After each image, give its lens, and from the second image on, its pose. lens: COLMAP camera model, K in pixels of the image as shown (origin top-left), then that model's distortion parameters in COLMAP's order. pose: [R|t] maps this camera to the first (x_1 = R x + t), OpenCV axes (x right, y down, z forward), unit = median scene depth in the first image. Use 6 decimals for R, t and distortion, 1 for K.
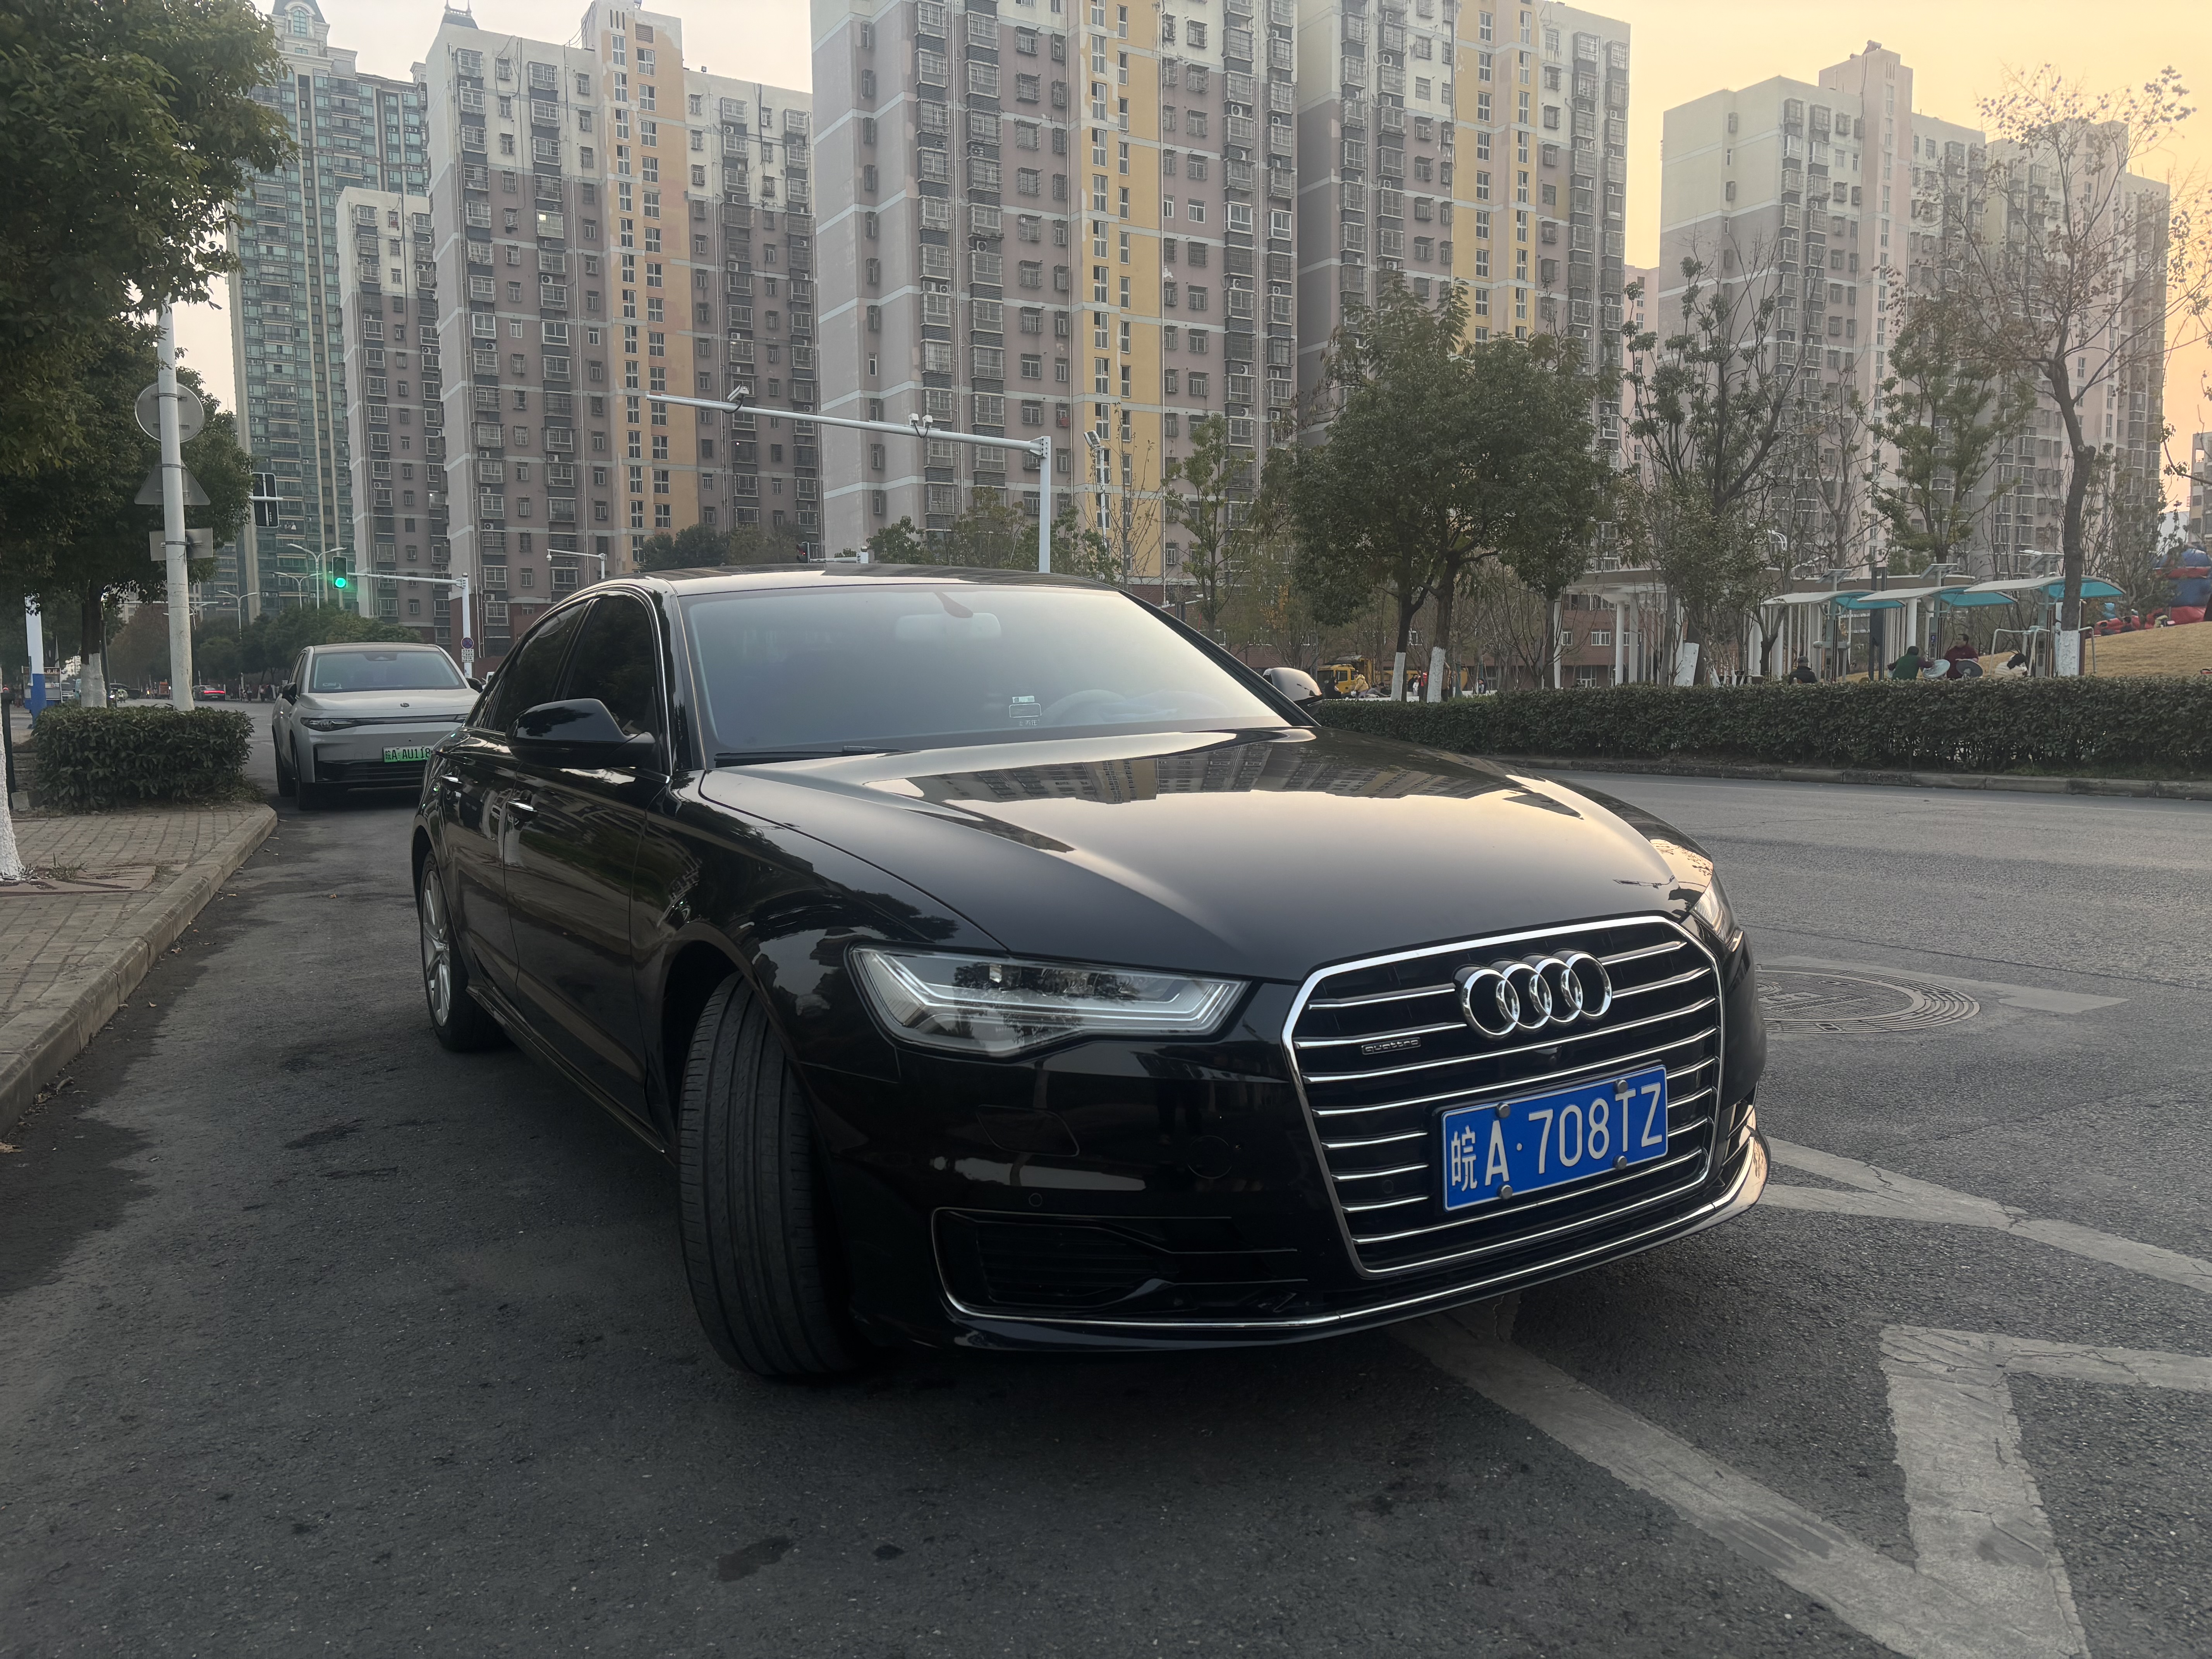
lens RADIAL K [[1679.5, 0, 1100.2], [0, 1679.5, 826.7], [0, 0, 1]] dist [0.030048, -0.003617]
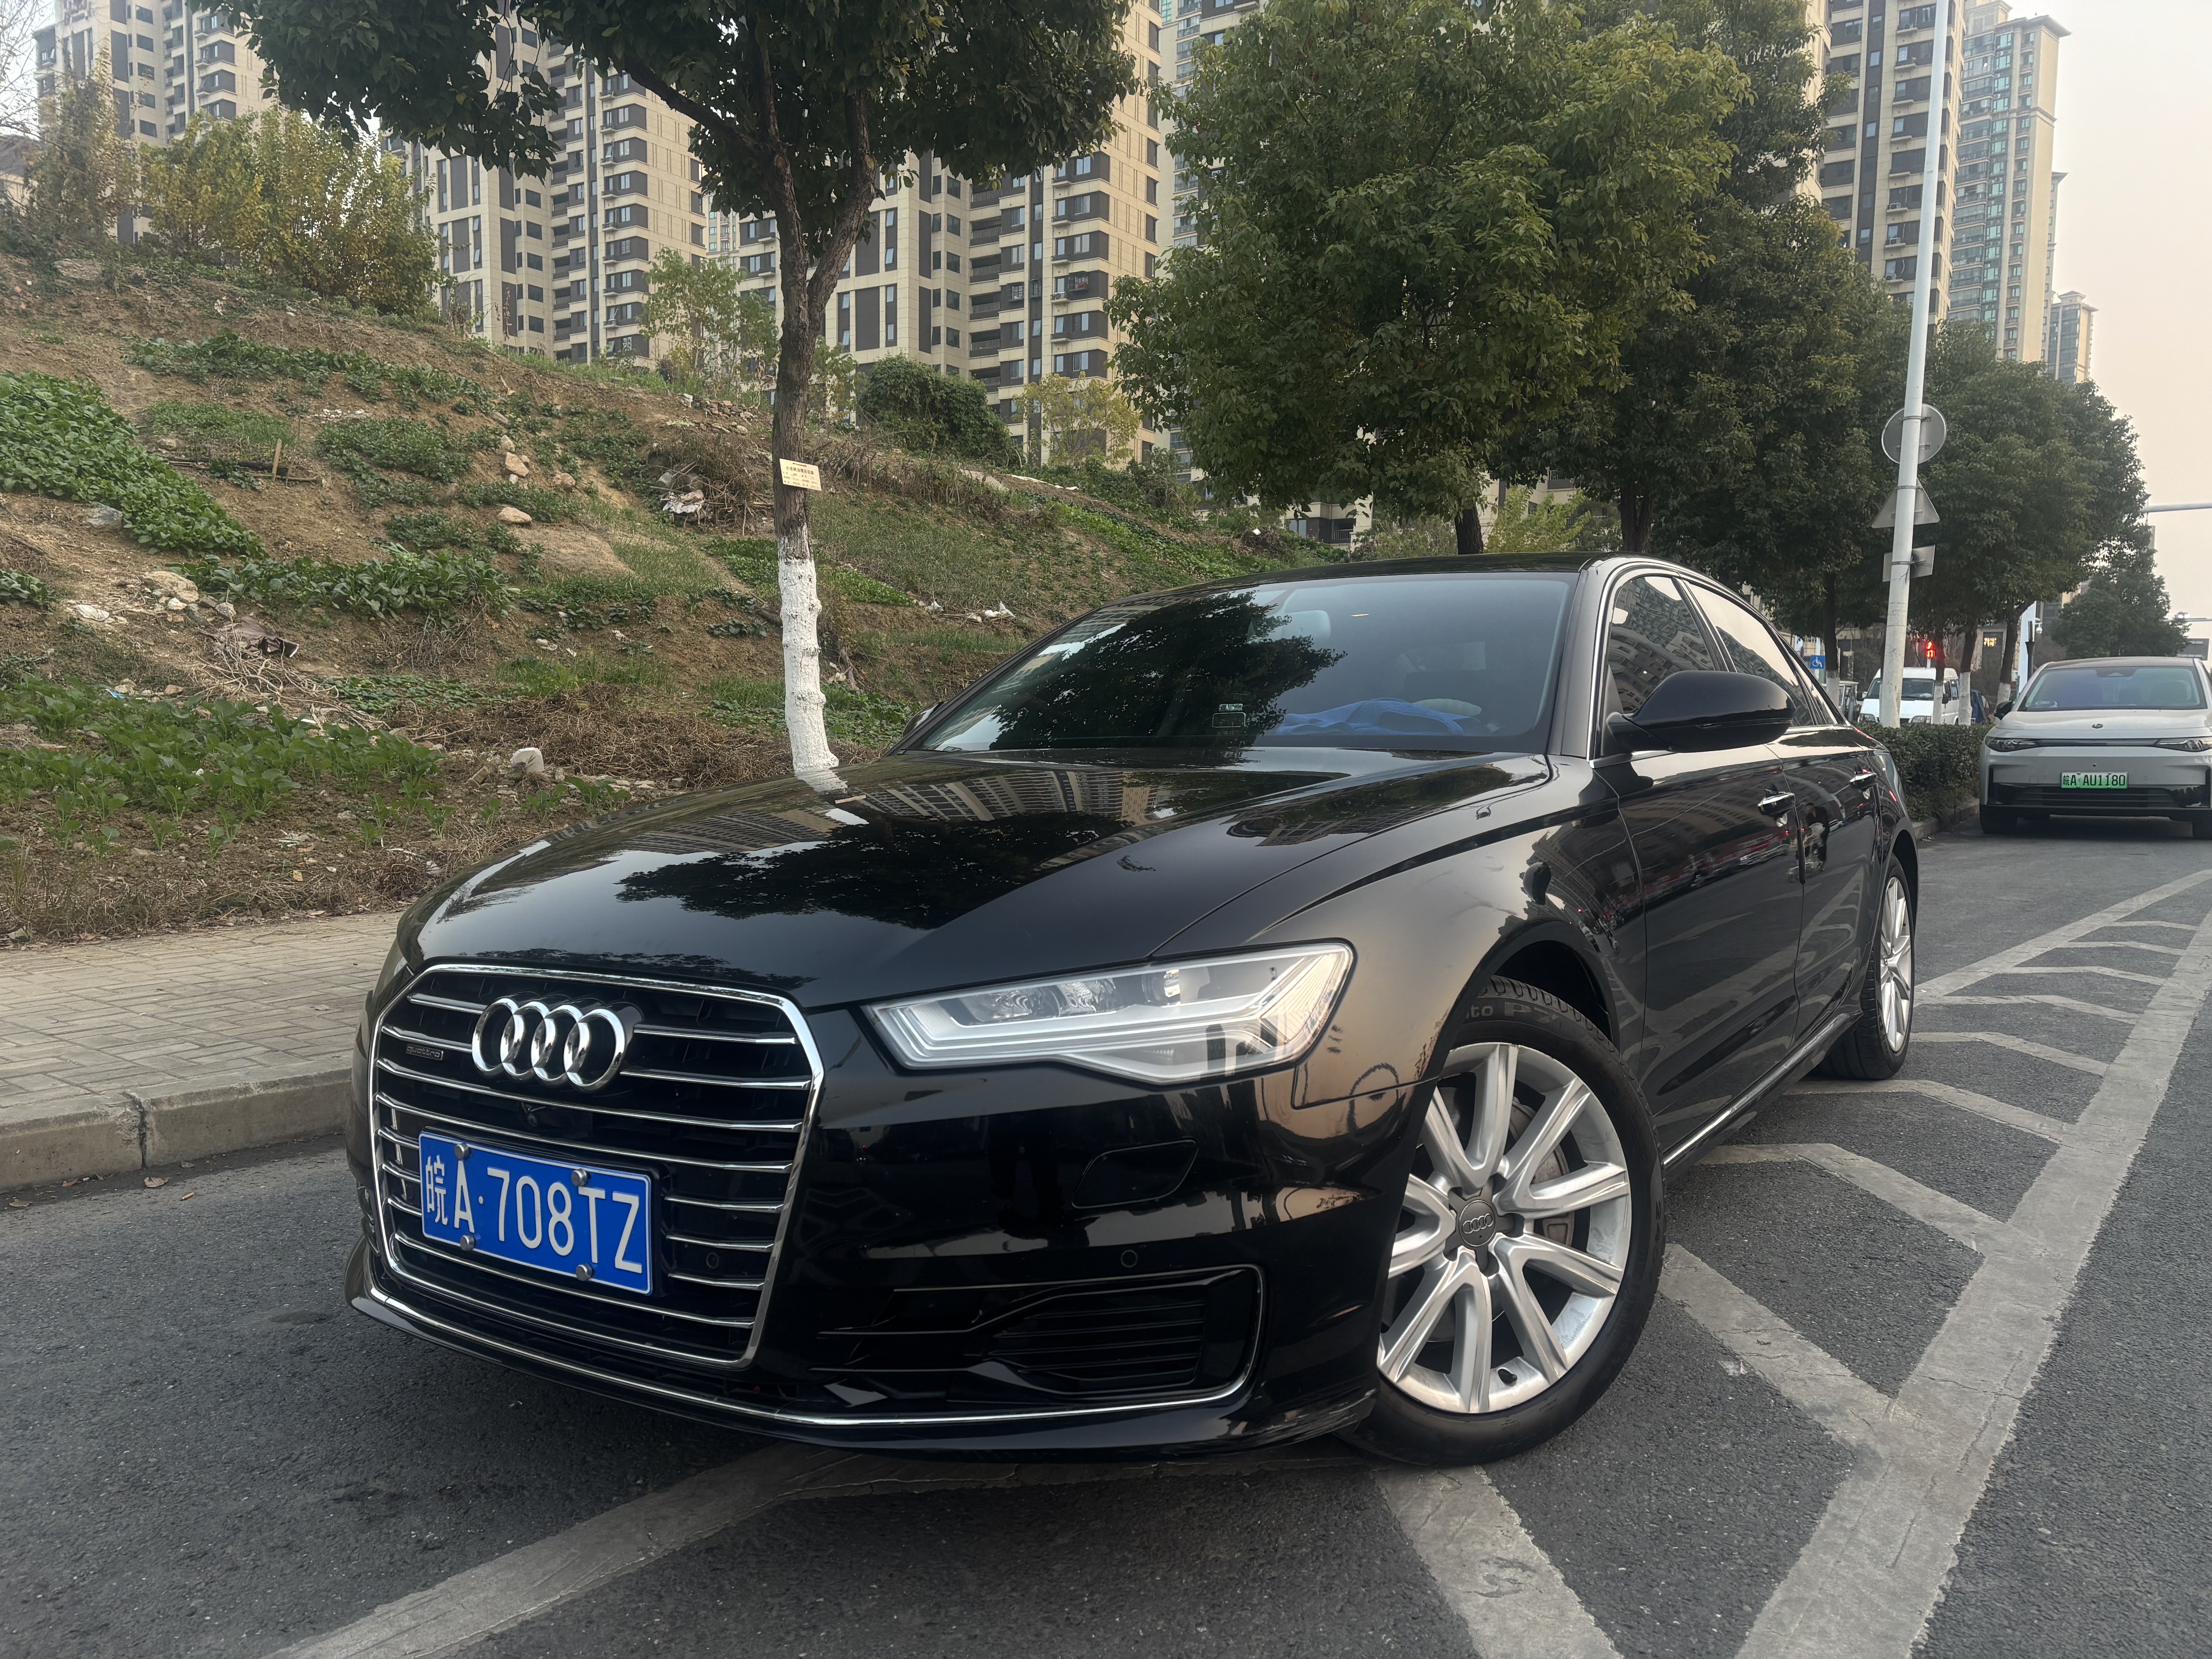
lens RADIAL K [[1679.5, 0, 1100.2], [0, 1679.5, 826.7], [0, 0, 1]] dist [0.030048, -0.003617]
pose [[0.421210, 0.078234, -0.903582, 1.141108], [-0.089107, 0.995022, 0.044614, -0.073376], [0.902575, 0.061723, 0.426085, 0.873460]]
